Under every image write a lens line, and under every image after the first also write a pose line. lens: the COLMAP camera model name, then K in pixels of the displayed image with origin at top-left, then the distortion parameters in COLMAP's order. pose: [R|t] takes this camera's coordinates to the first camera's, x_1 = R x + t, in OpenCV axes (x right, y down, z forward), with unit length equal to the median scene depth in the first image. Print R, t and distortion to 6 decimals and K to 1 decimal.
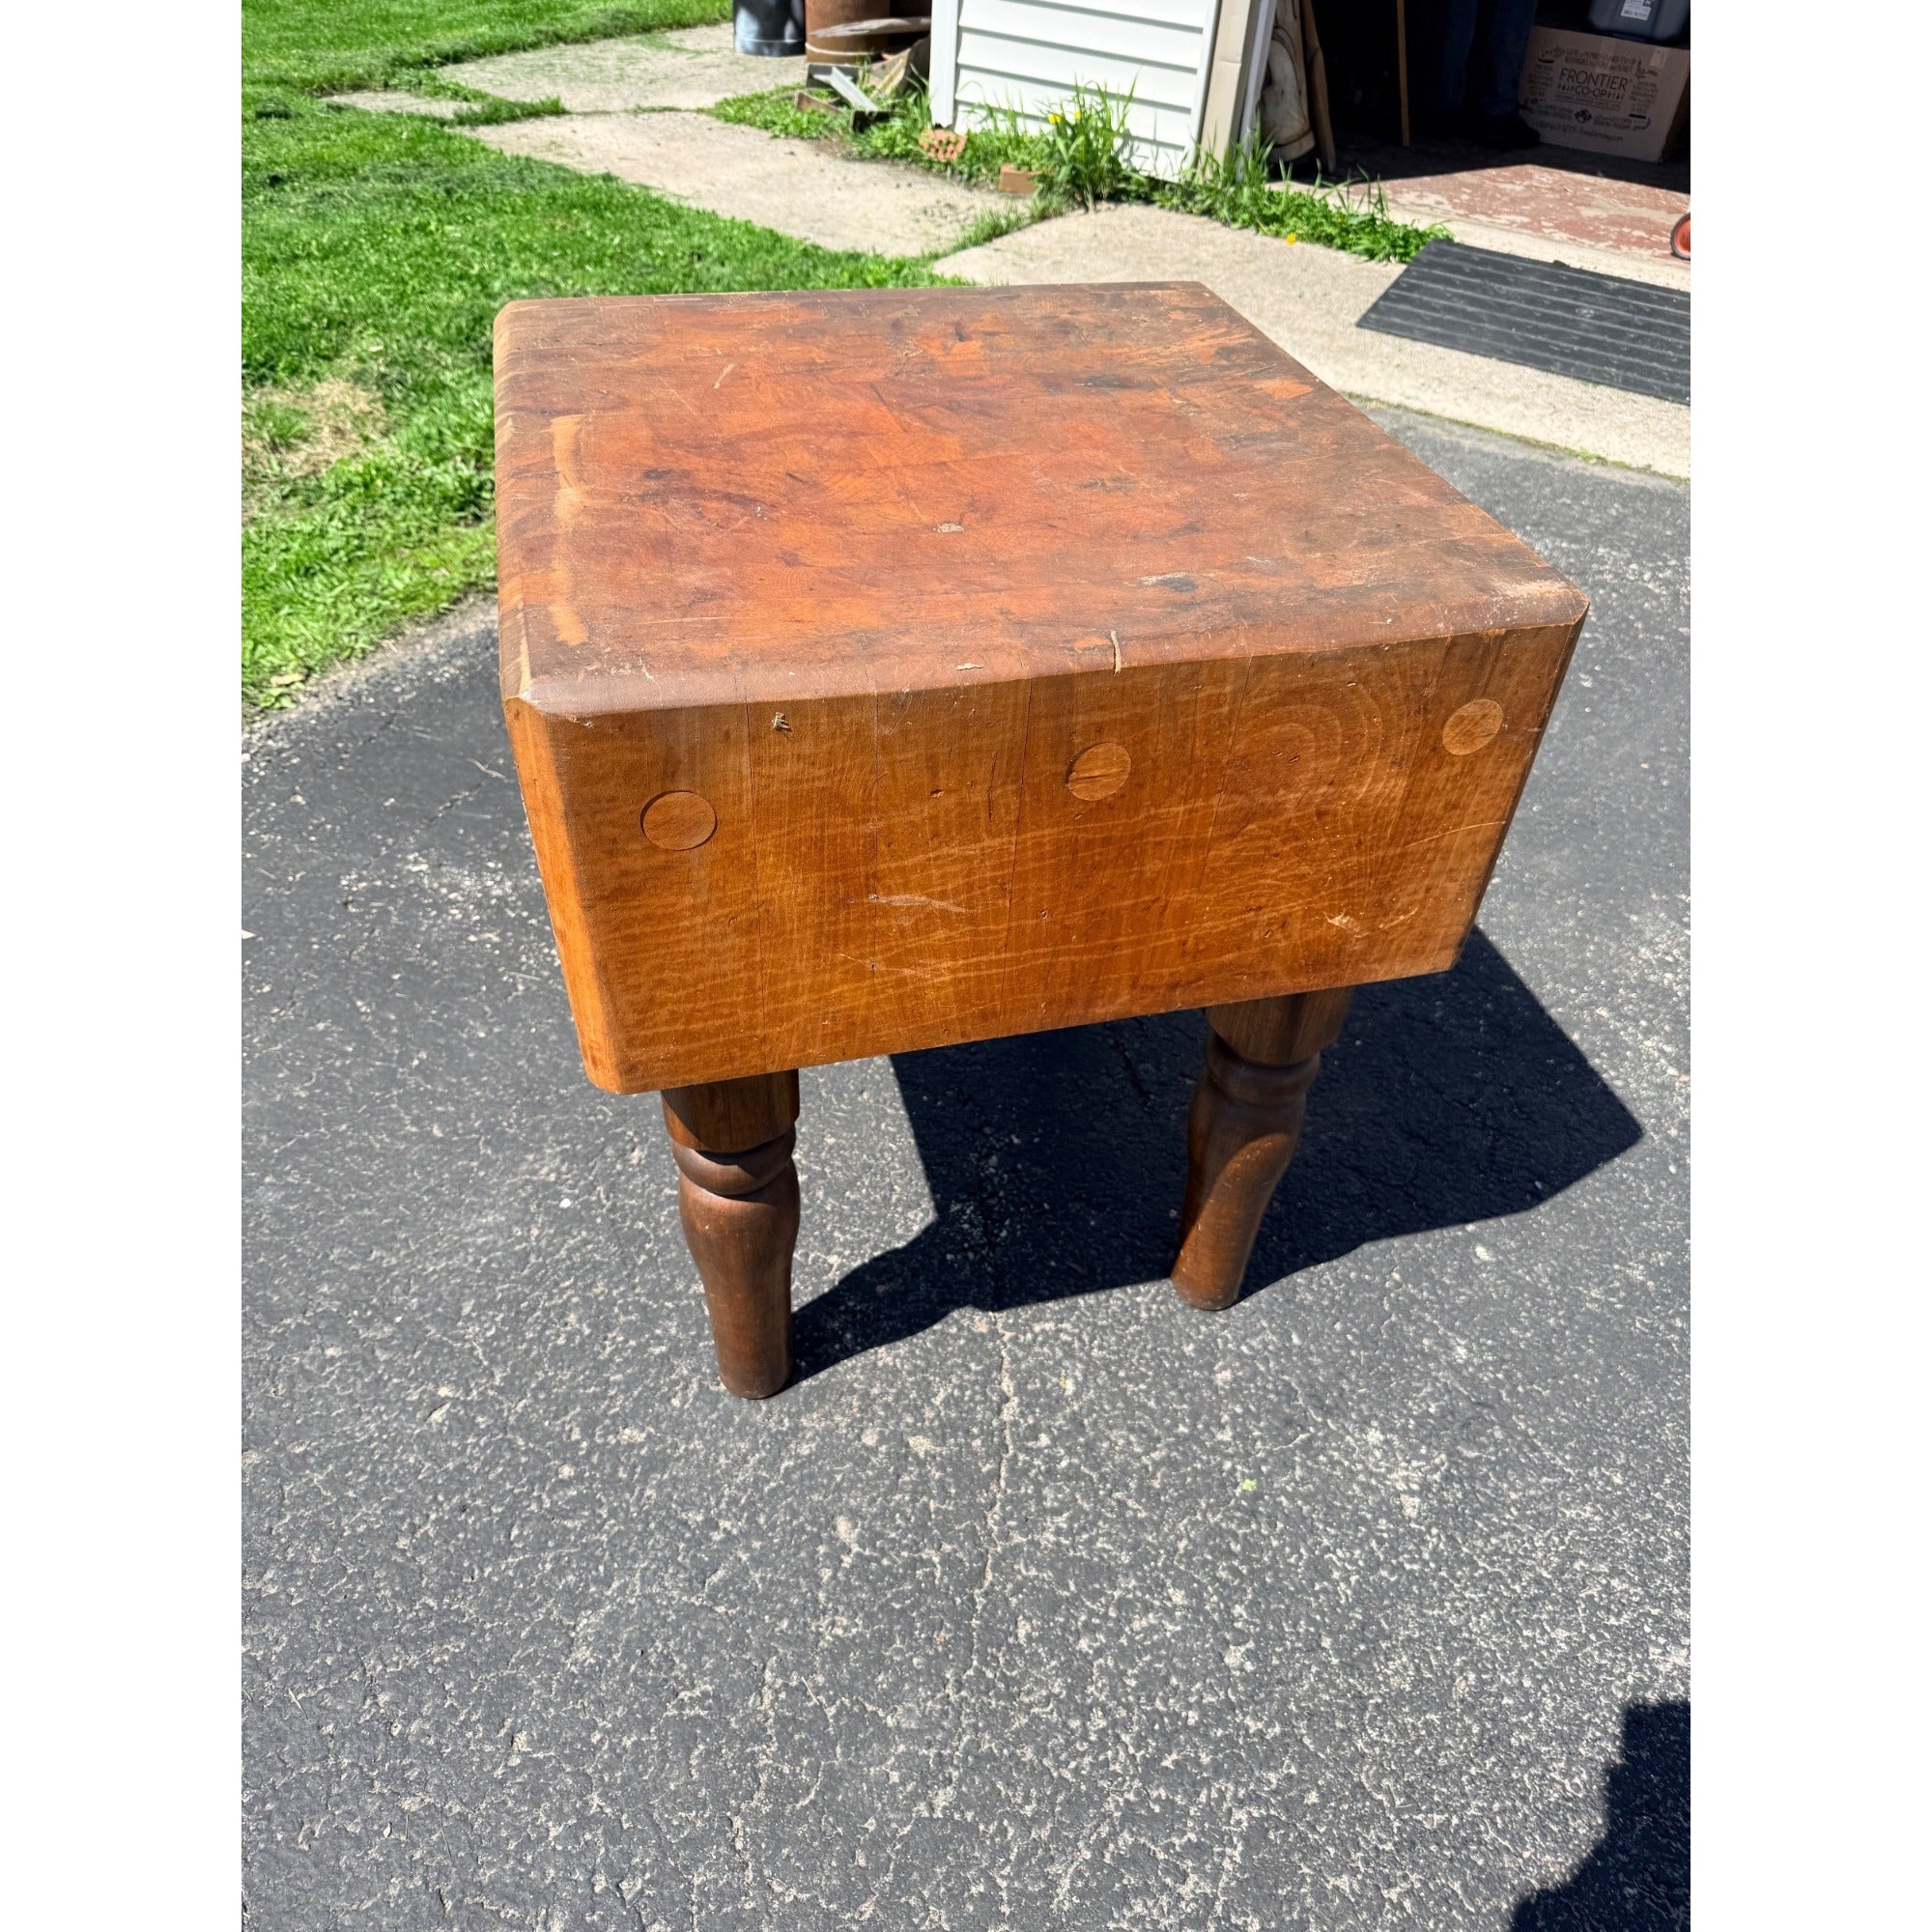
lens RADIAL K [[1385.9, 0, 956.0], [0, 1385.9, 970.1], [0, 0, 1]] dist [0.008646, -0.016866]
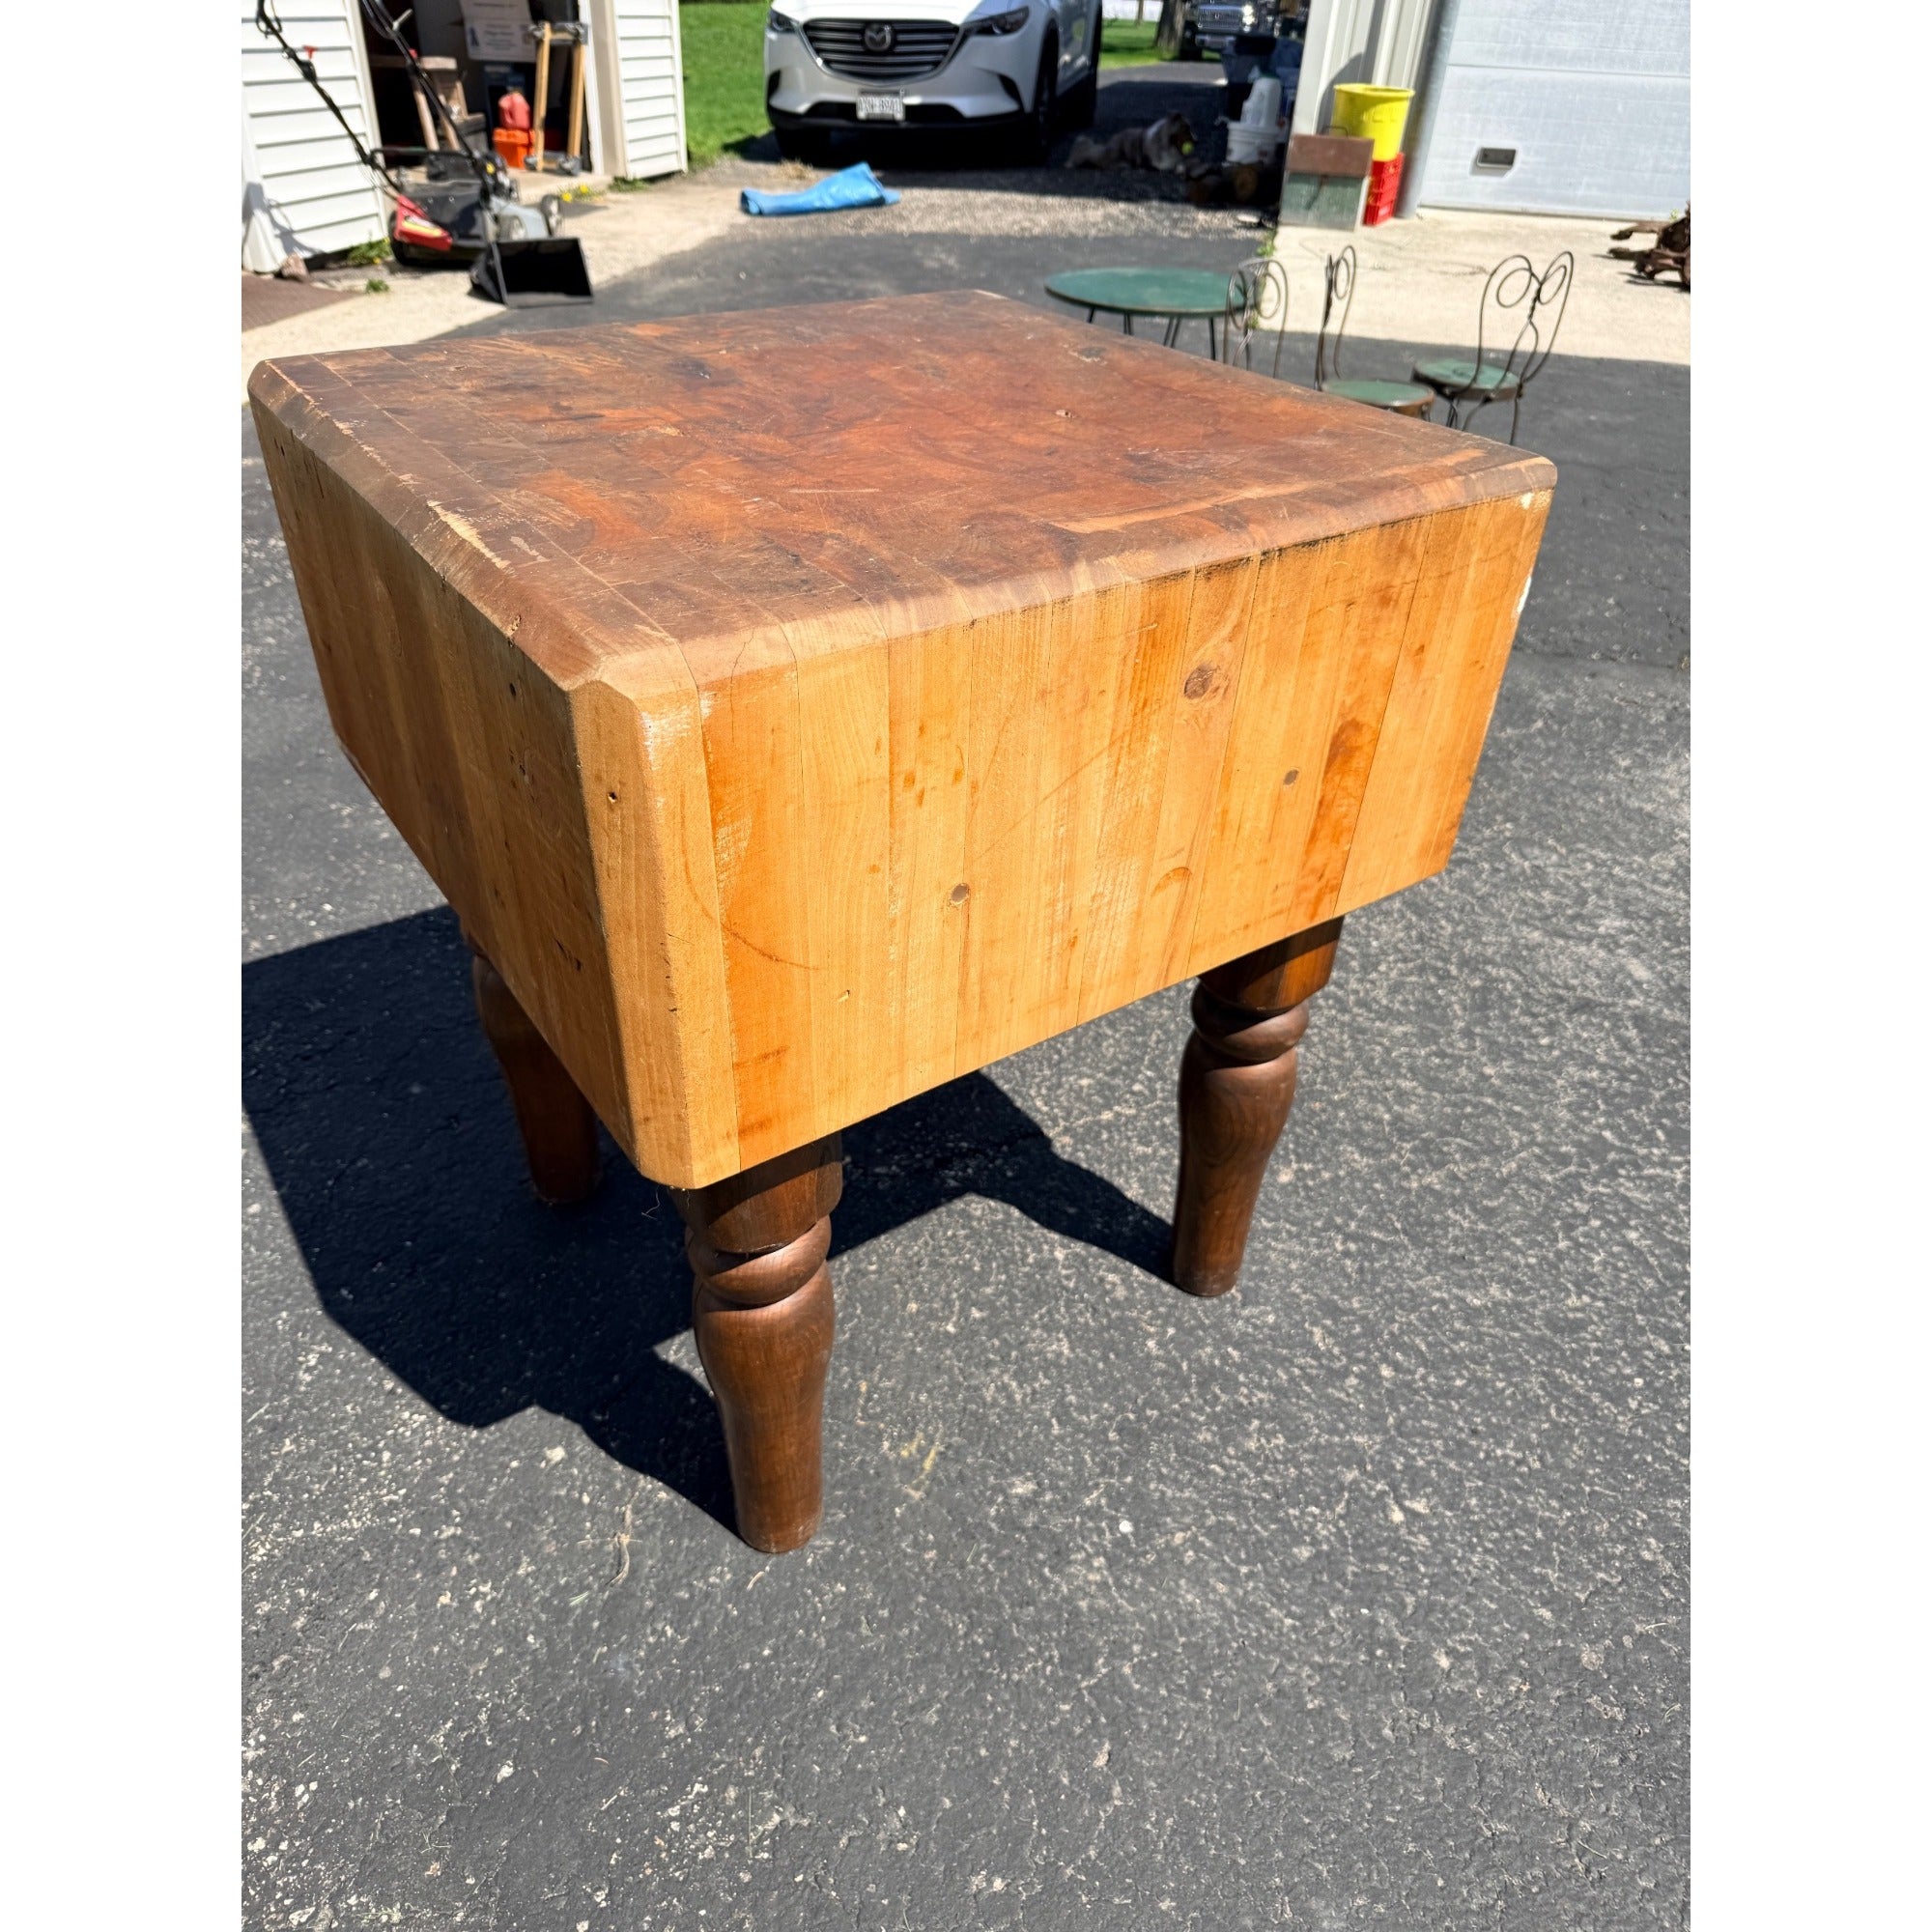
lens RADIAL K [[1385.9, 0, 954.3], [0, 1385.9, 971.3], [0, 0, 1]] dist [0.008646, -0.016866]
pose [[-0.341730, -0.595061, 0.727408, -0.743833], [0.599502, 0.458045, 0.656347, -0.643057], [-0.723753, 0.660376, 0.200213, 0.829692]]
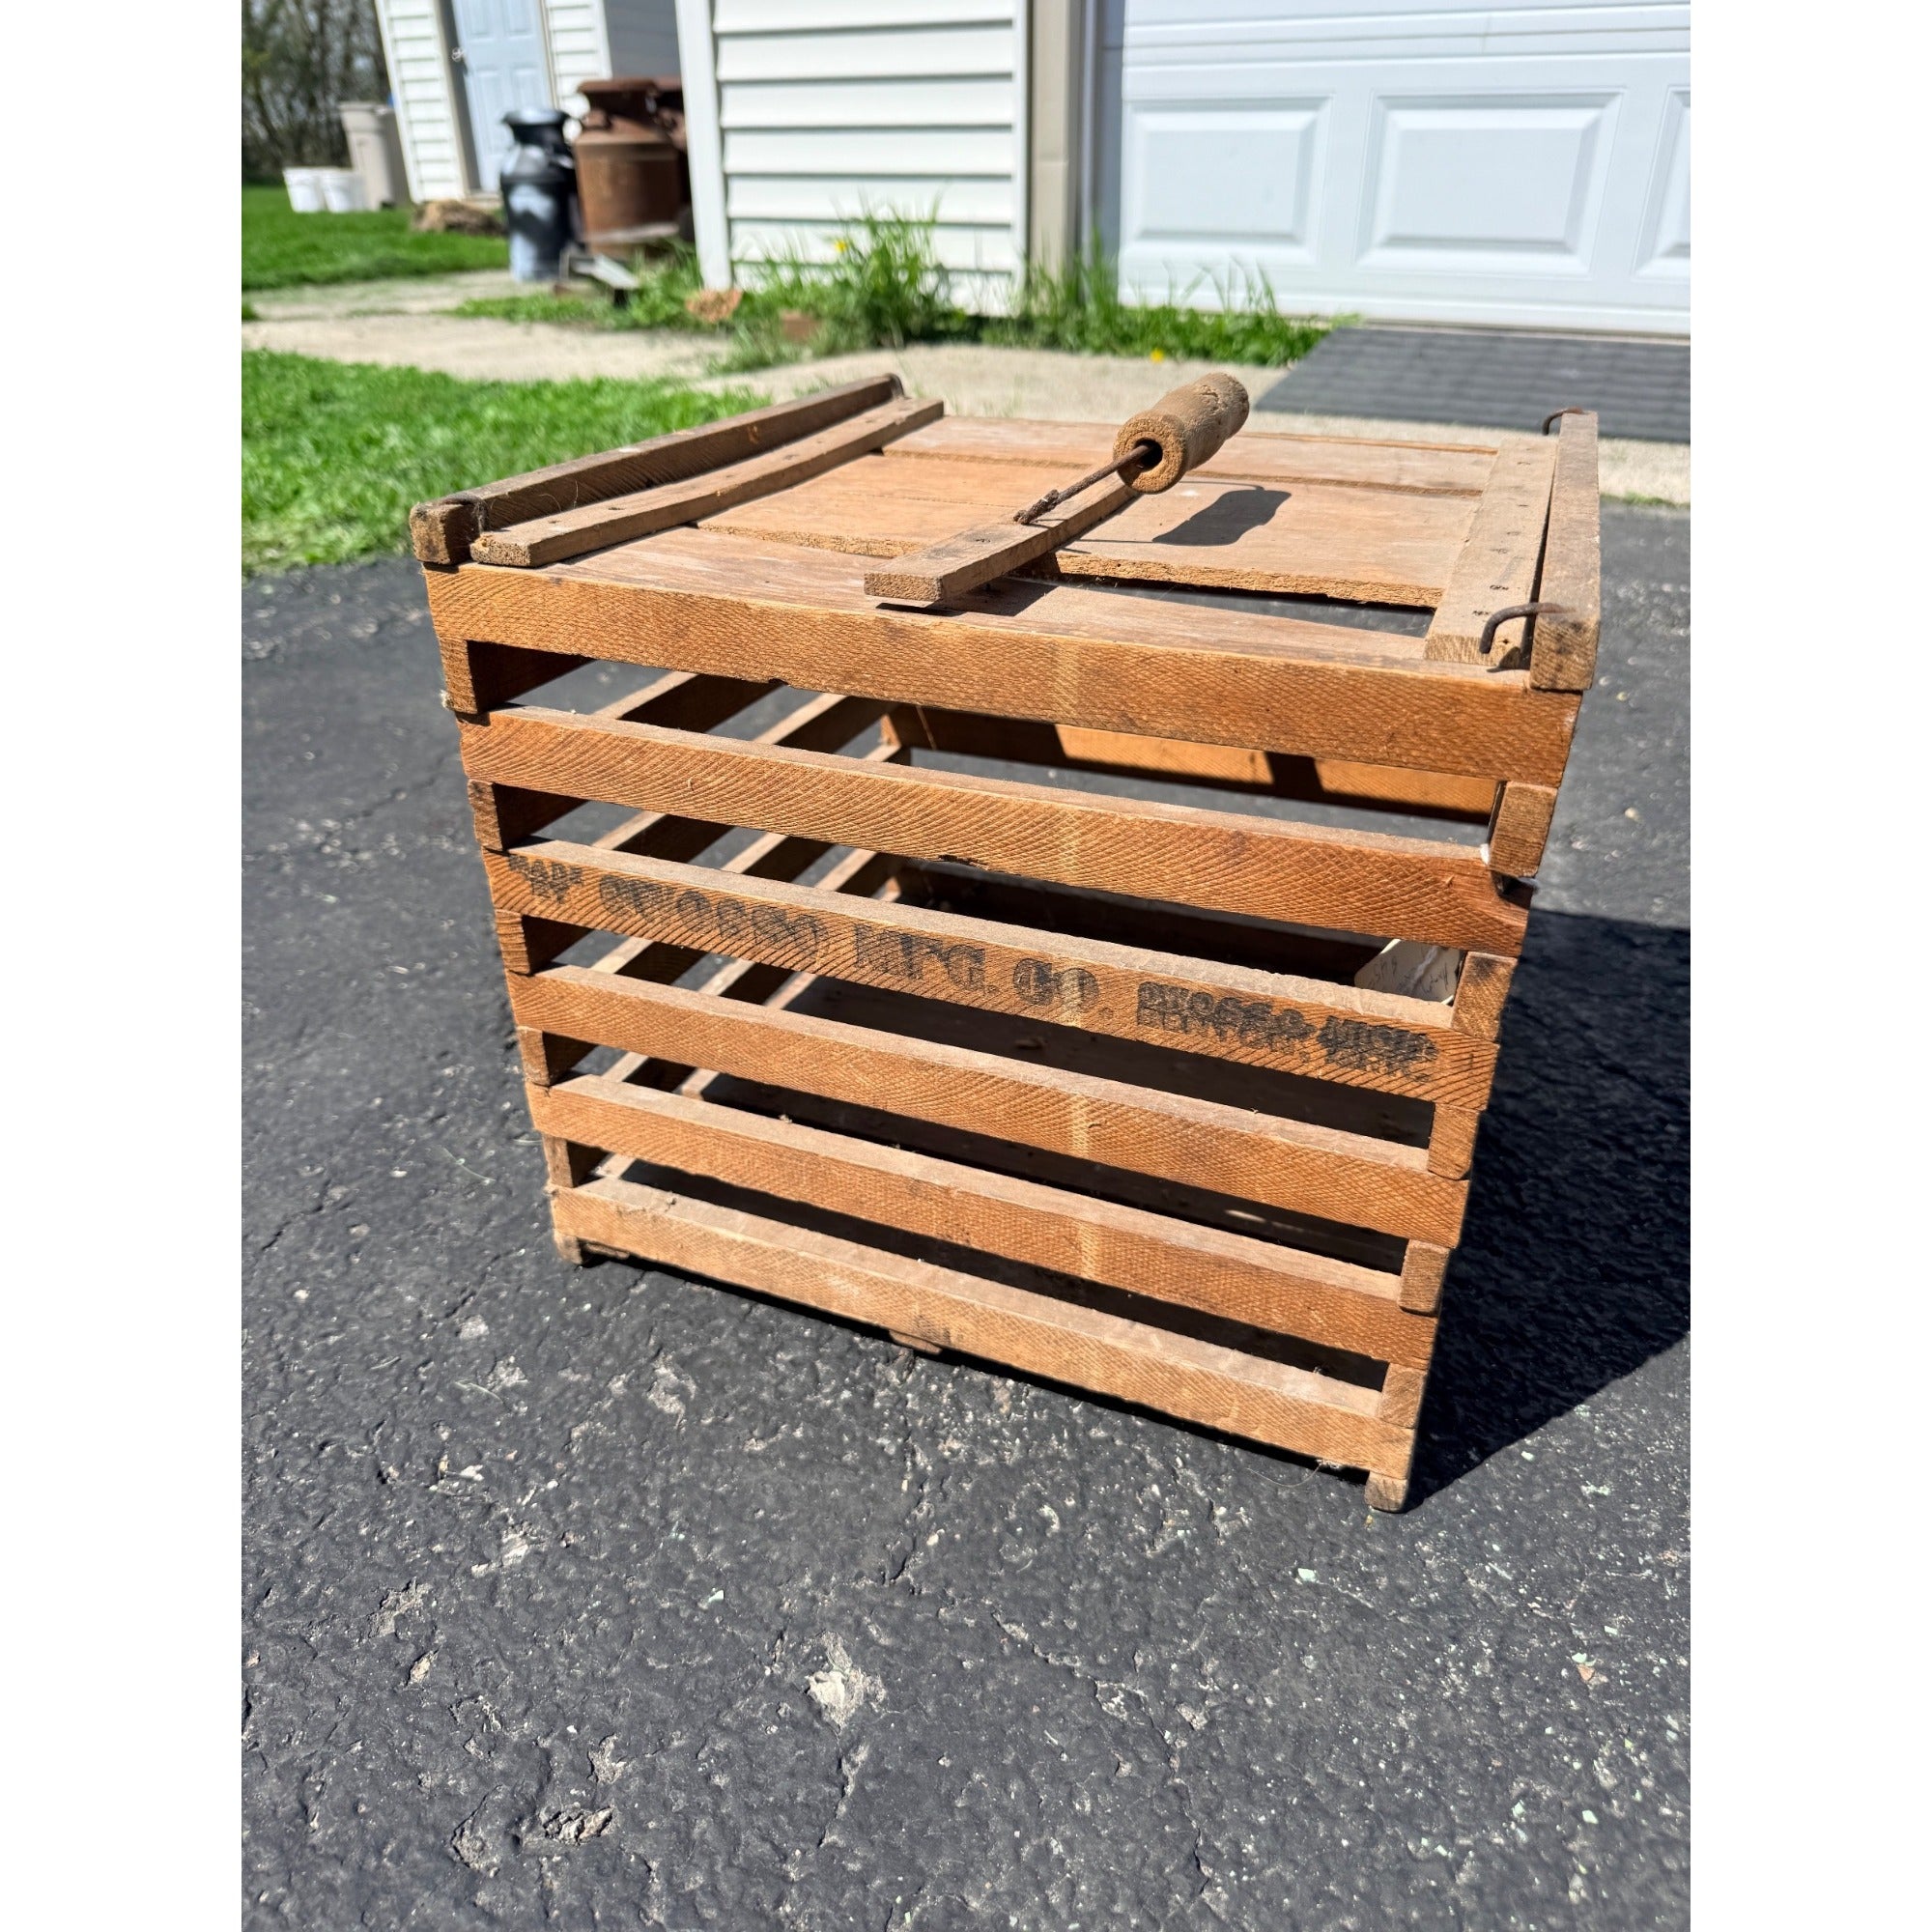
lens RADIAL K [[1397.1, 0, 983.2], [0, 1397.1, 960.0], [0, 0, 1]] dist [-0.023735, 0.005216]
pose [[0.995759, -0.085832, 0.033135, 0.318570], [0.091013, 0.971678, -0.218078, -0.160153], [-0.013478, 0.220168, 0.975369, 1.138391]]
